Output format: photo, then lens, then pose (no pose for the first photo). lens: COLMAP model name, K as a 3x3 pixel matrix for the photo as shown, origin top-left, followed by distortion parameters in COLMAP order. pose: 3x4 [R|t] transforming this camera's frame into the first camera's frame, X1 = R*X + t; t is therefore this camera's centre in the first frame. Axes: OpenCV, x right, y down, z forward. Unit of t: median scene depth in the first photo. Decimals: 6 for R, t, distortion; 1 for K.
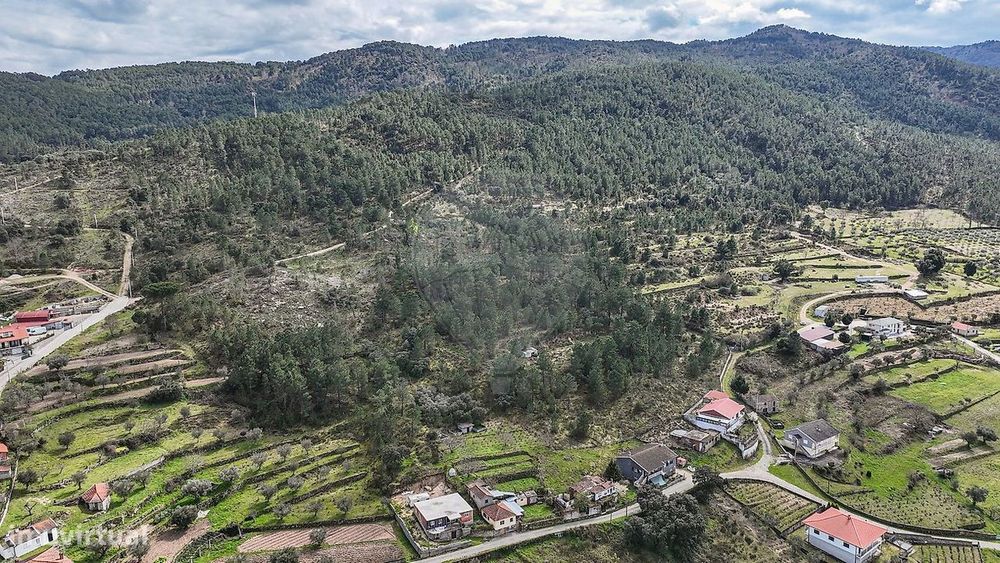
lens RADIAL K [[701.3, 0, 503.3], [0, 701.3, 284.0], [0, 0, 1]] dist [-0.003502, 0.021127]
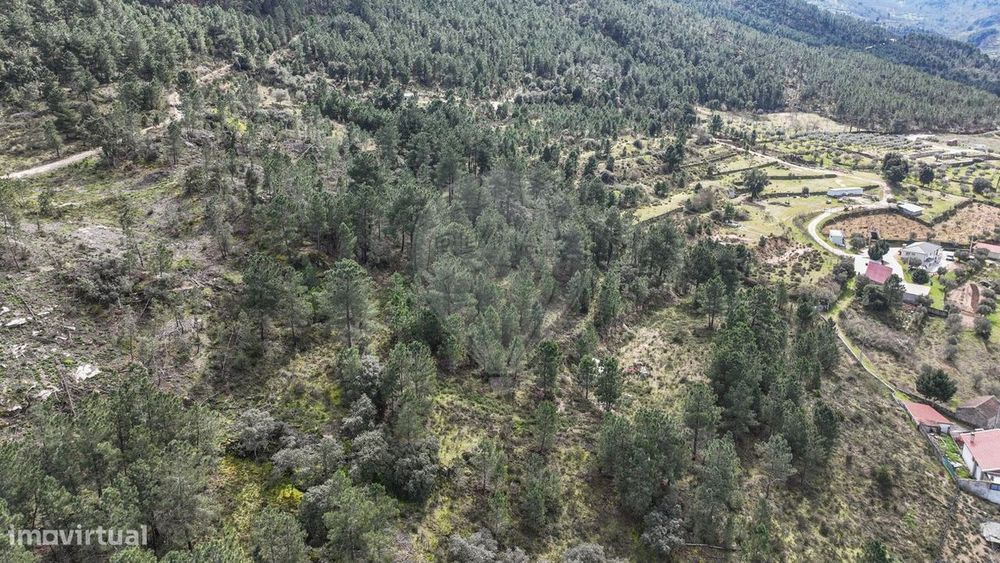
lens RADIAL K [[701.3, 0, 500.4], [0, 701.3, 285.6], [0, 0, 1]] dist [-0.003502, 0.021127]
pose [[0.937862, -0.076949, 0.338368, -0.157641], [0.037391, 0.991836, 0.121917, -0.017334], [-0.344987, -0.101690, 0.933083, 0.517508]]
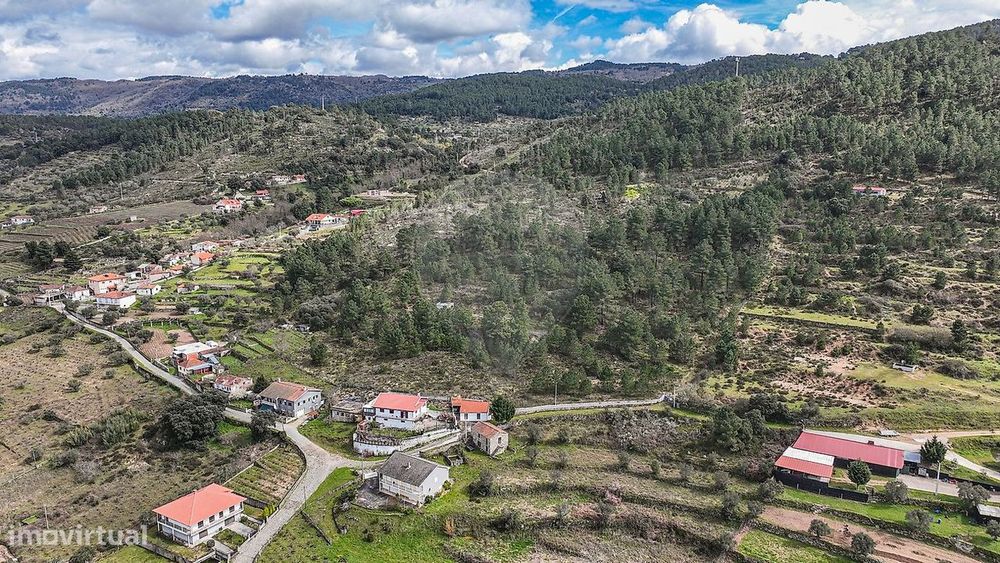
lens RADIAL K [[701.3, 0, 504.5], [0, 701.3, 280.5], [0, 0, 1]] dist [-0.003502, 0.021127]
pose [[0.372231, 0.203312, -0.905598, 0.868545], [-0.178653, 0.973162, 0.145049, -0.088849], [0.910784, 0.107796, 0.398564, 0.594548]]
